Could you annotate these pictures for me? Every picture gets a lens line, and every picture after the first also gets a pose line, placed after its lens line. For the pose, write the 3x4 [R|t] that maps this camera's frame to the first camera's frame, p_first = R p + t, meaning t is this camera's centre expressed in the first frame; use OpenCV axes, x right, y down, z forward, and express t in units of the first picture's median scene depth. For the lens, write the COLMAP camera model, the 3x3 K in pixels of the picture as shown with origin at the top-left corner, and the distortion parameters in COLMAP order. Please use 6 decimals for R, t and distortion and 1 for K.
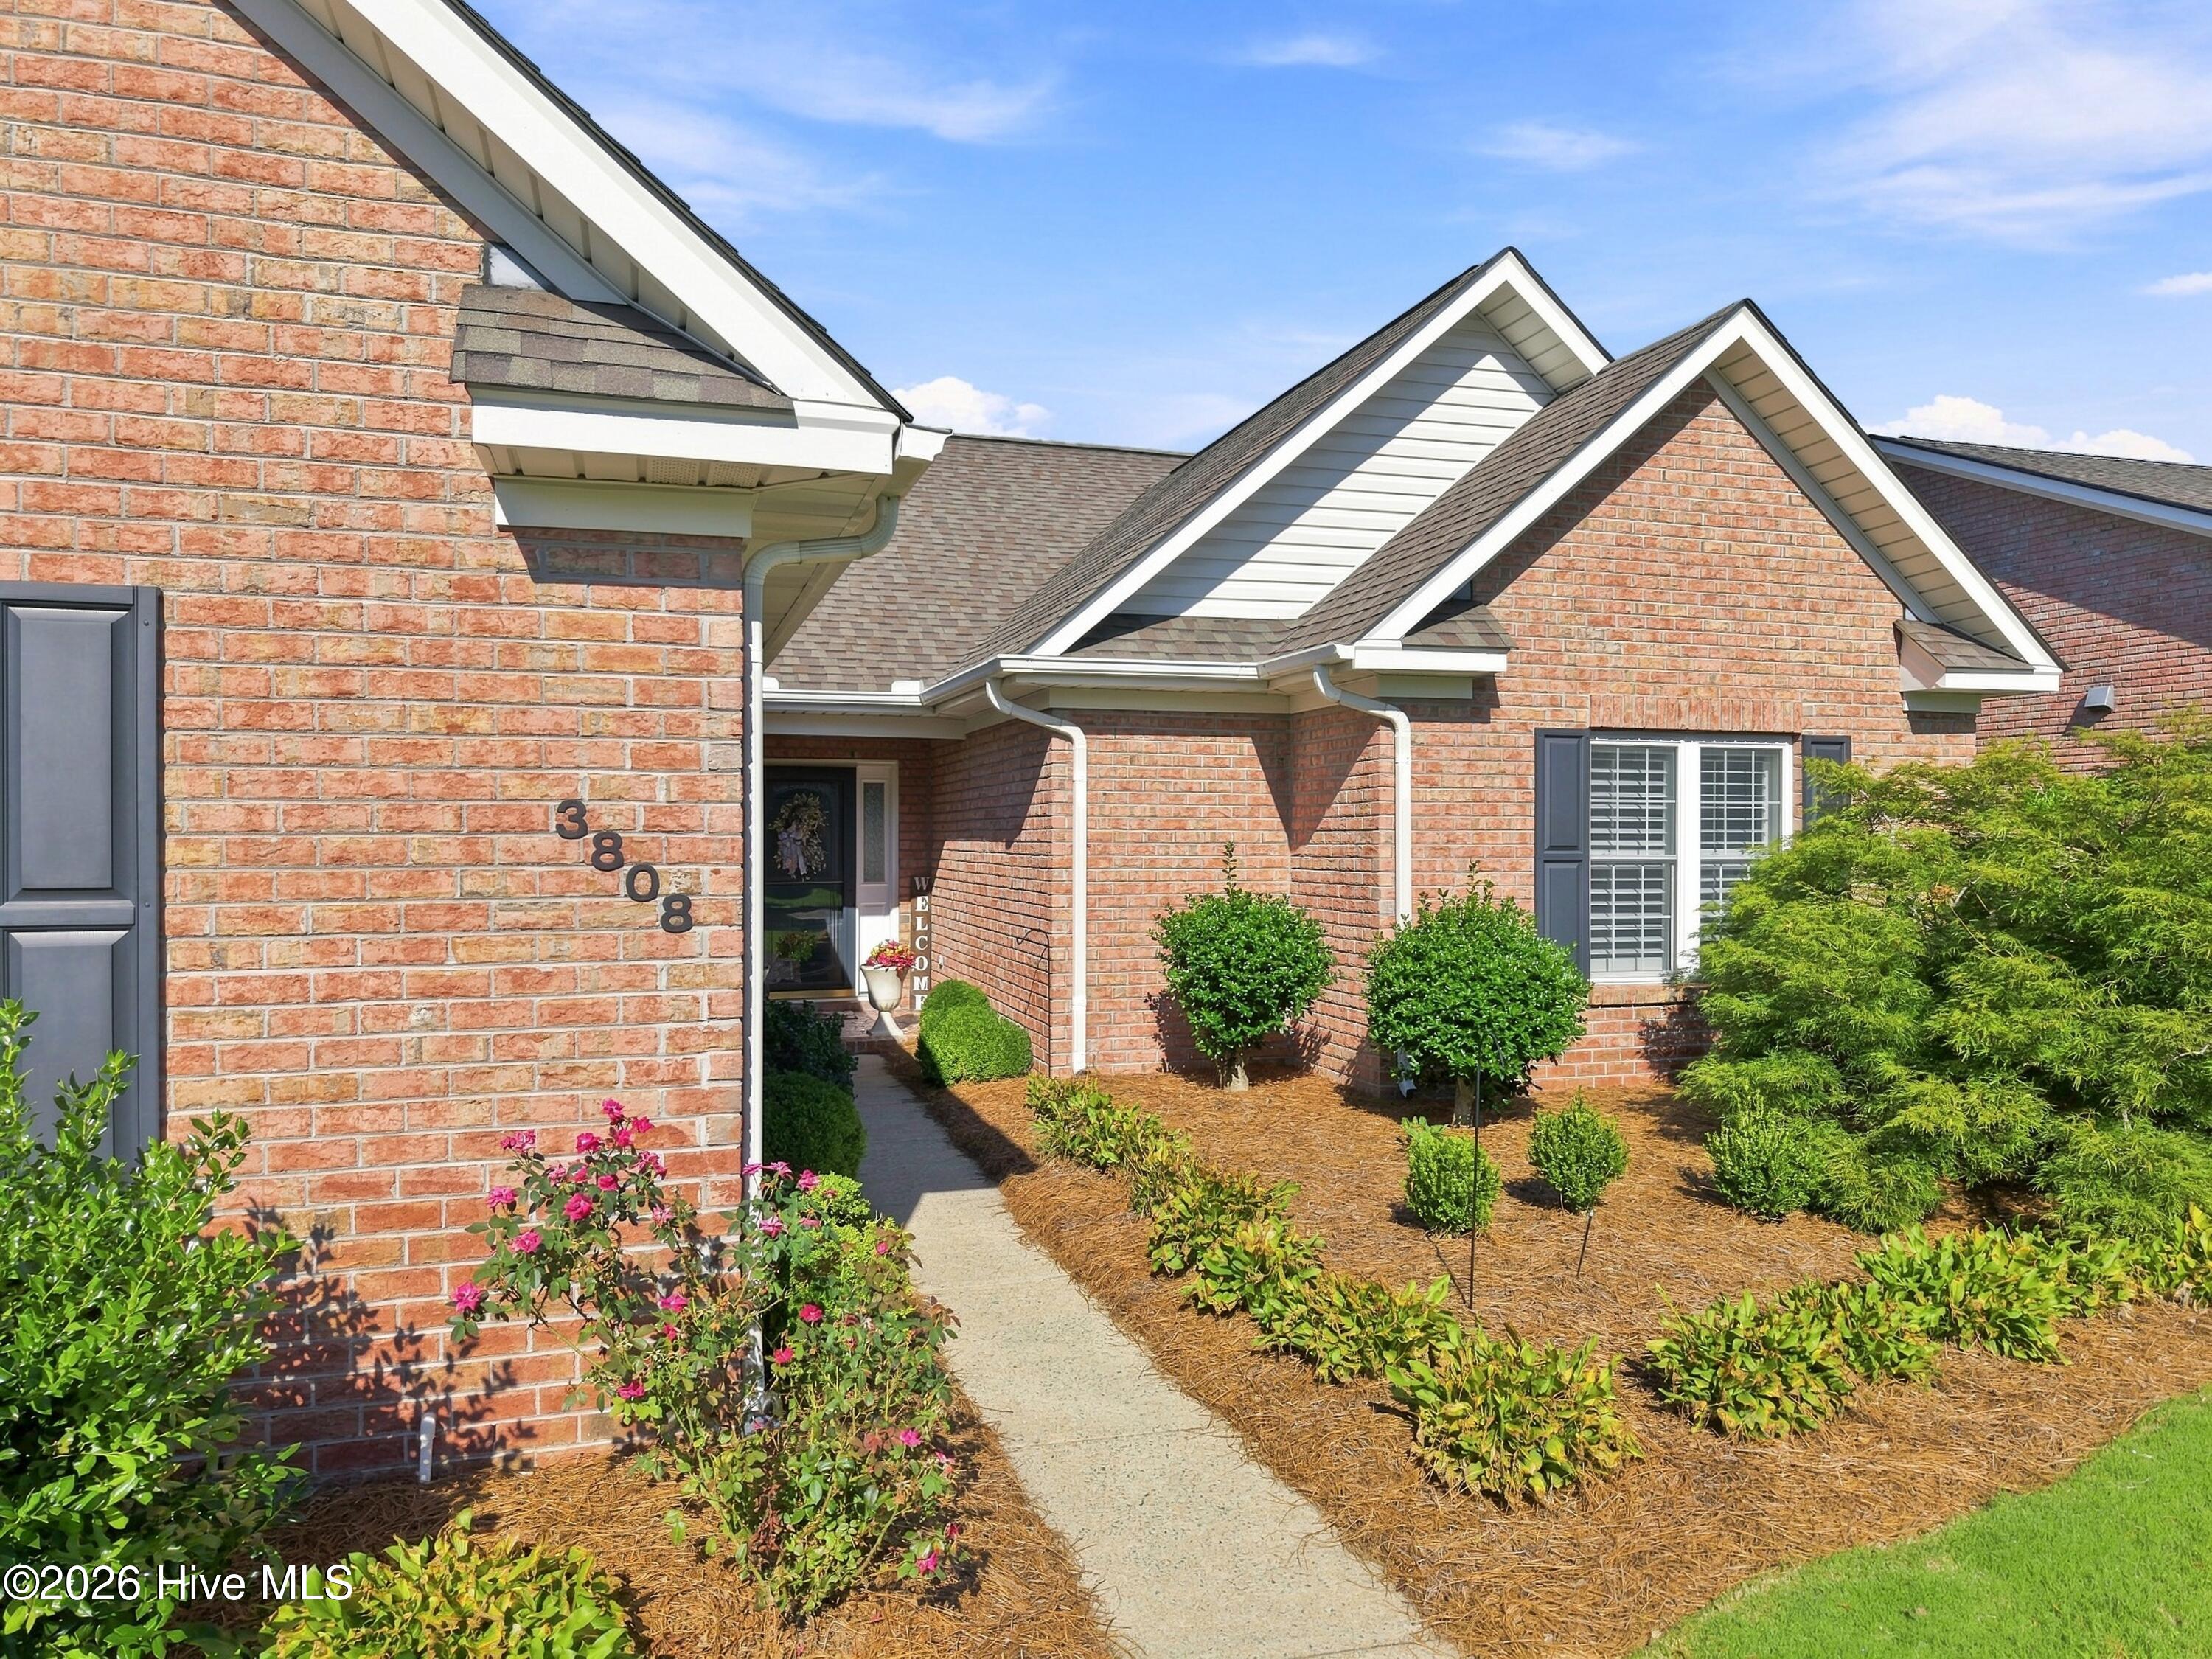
lens RADIAL K [[1474.8, 0, 1106.0], [0, 1474.8, 829.5], [0, 0, 1]] dist [0.042888, -0.051518]
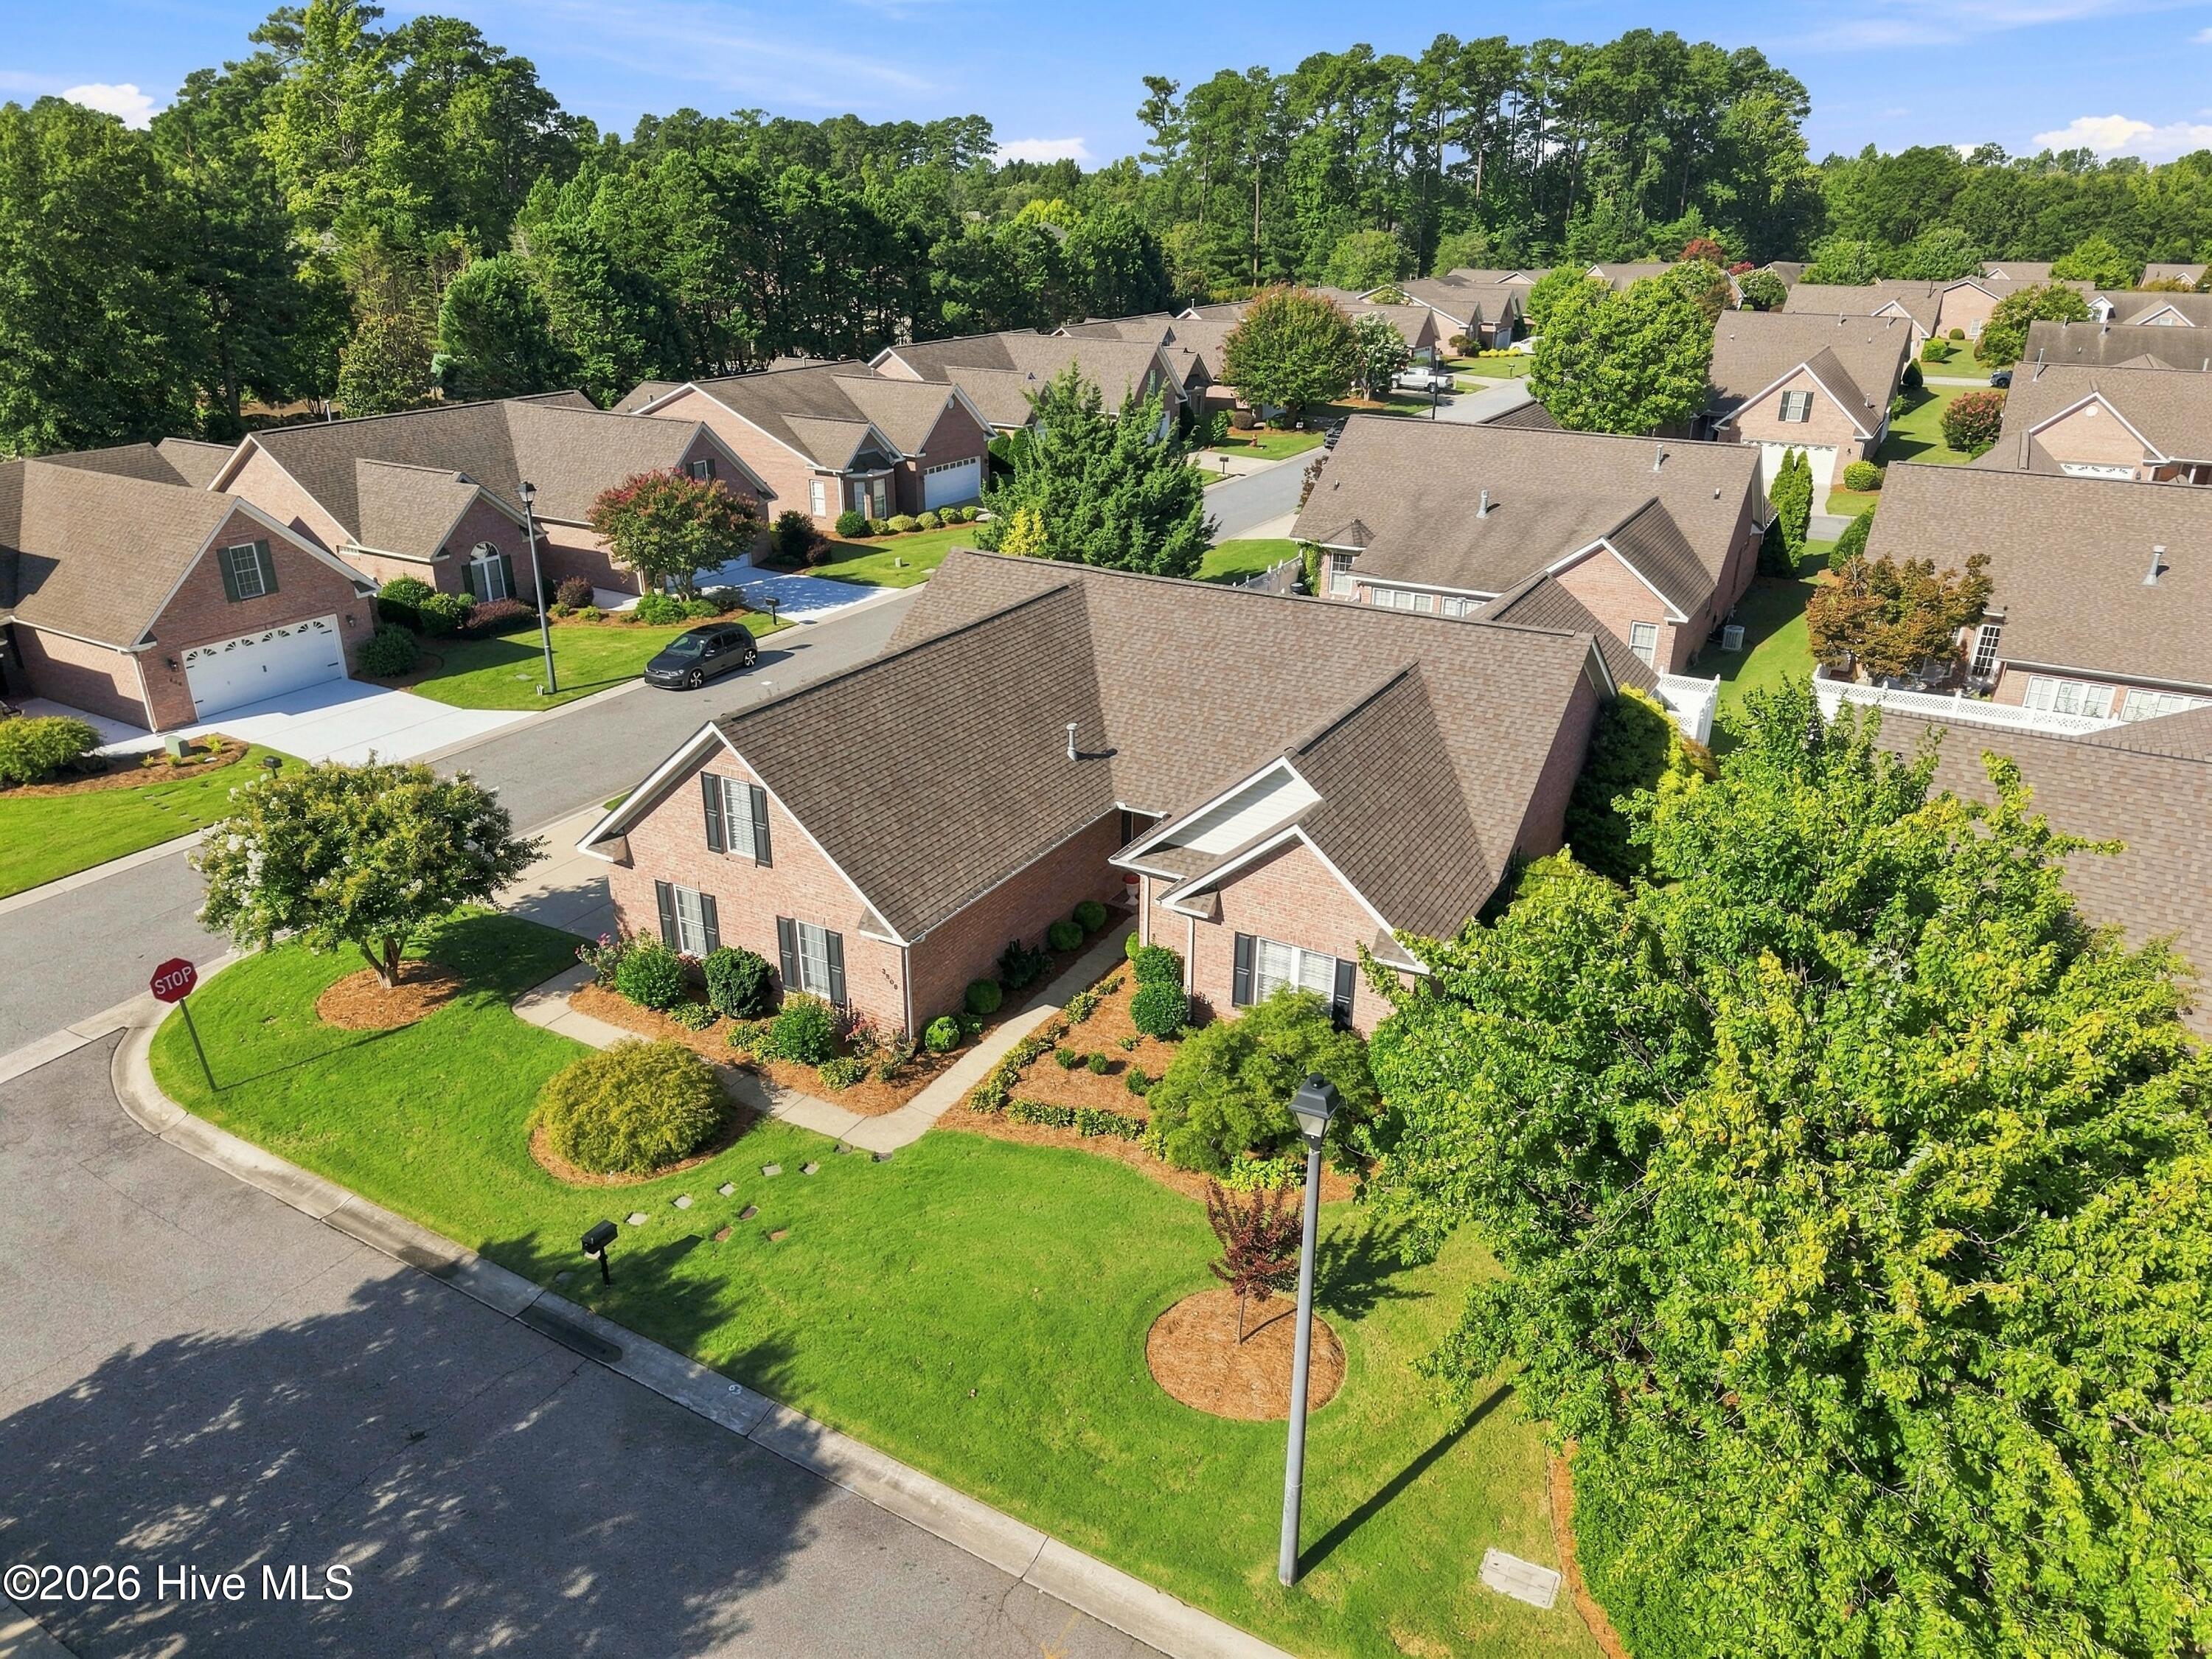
lens RADIAL K [[1474.8, 0, 1106.0], [0, 1474.8, 829.5], [0, 0, 1]] dist [0.042888, -0.051518]
pose [[0.676661, 0.292464, -0.675718, 2.079042], [-0.004393, 0.919315, 0.393498, -1.436138], [0.736281, -0.263296, 0.623350, -1.026783]]
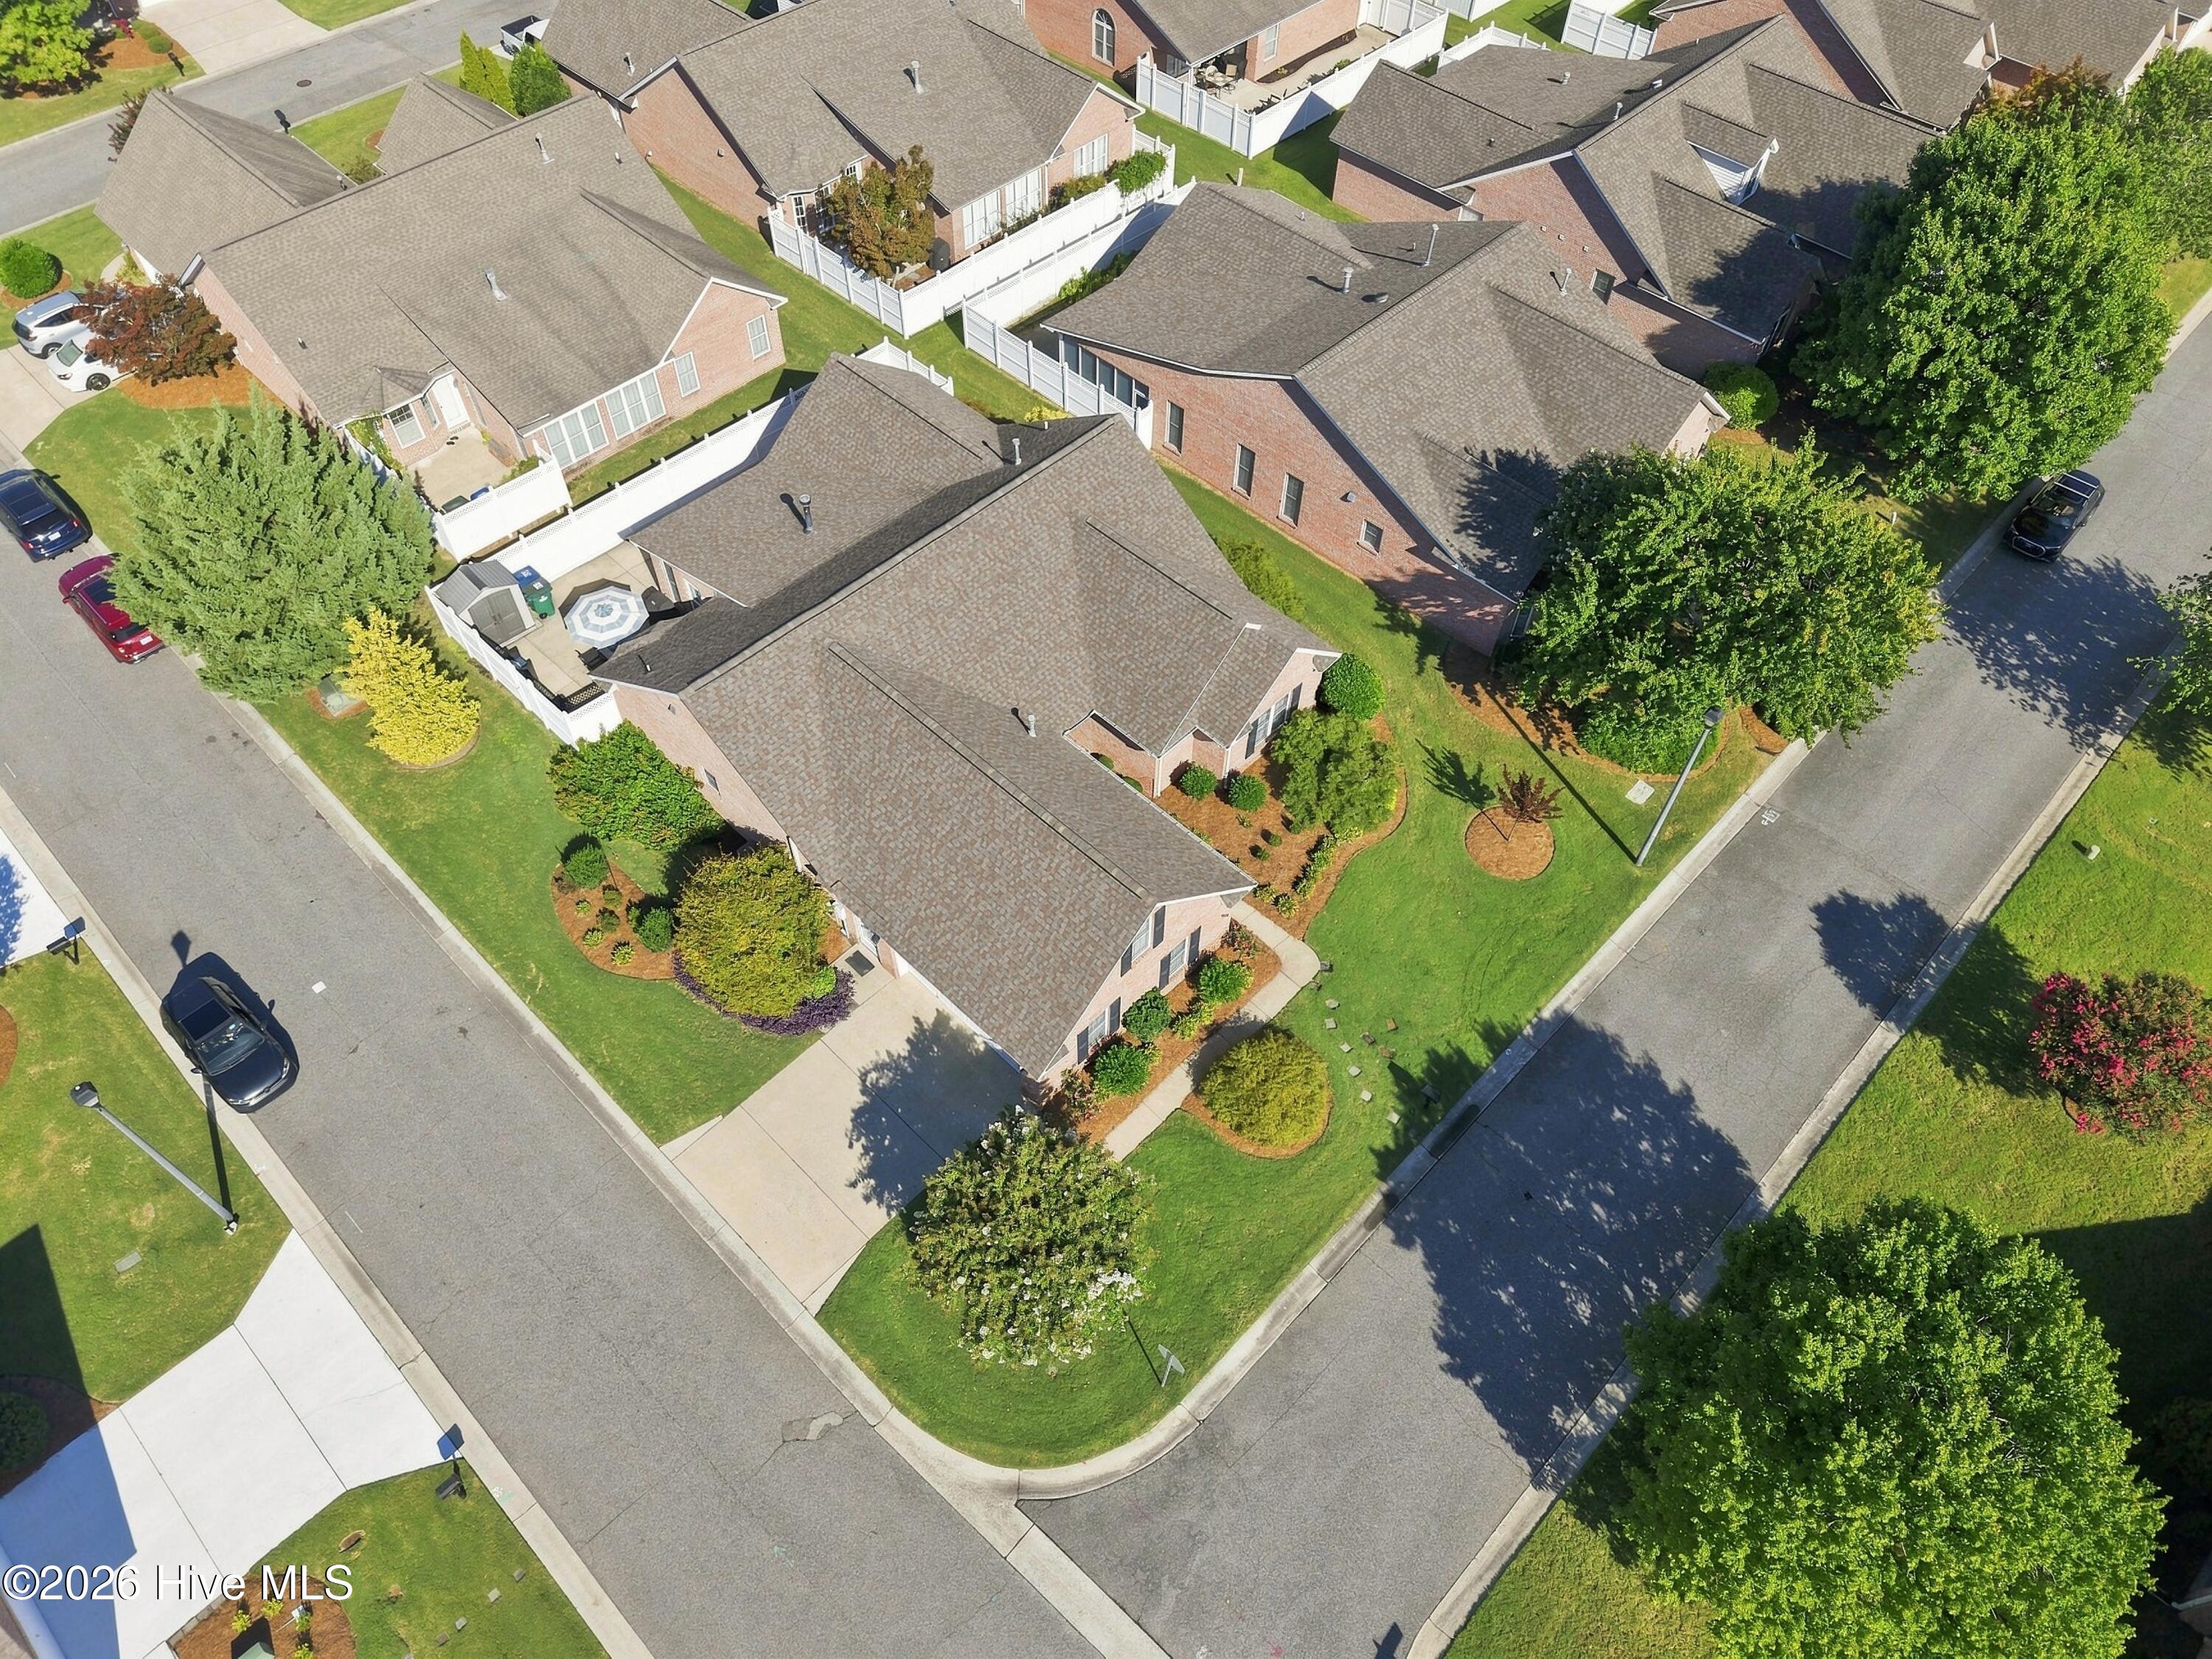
lens RADIAL K [[1474.8, 0, 1106.0], [0, 1474.8, 829.5], [0, 0, 1]] dist [0.042888, -0.051518]
pose [[0.879193, -0.370288, 0.299844, -1.662782], [-0.017357, 0.604001, 0.796795, -3.635273], [-0.476149, -0.705741, 0.524607, -1.533046]]
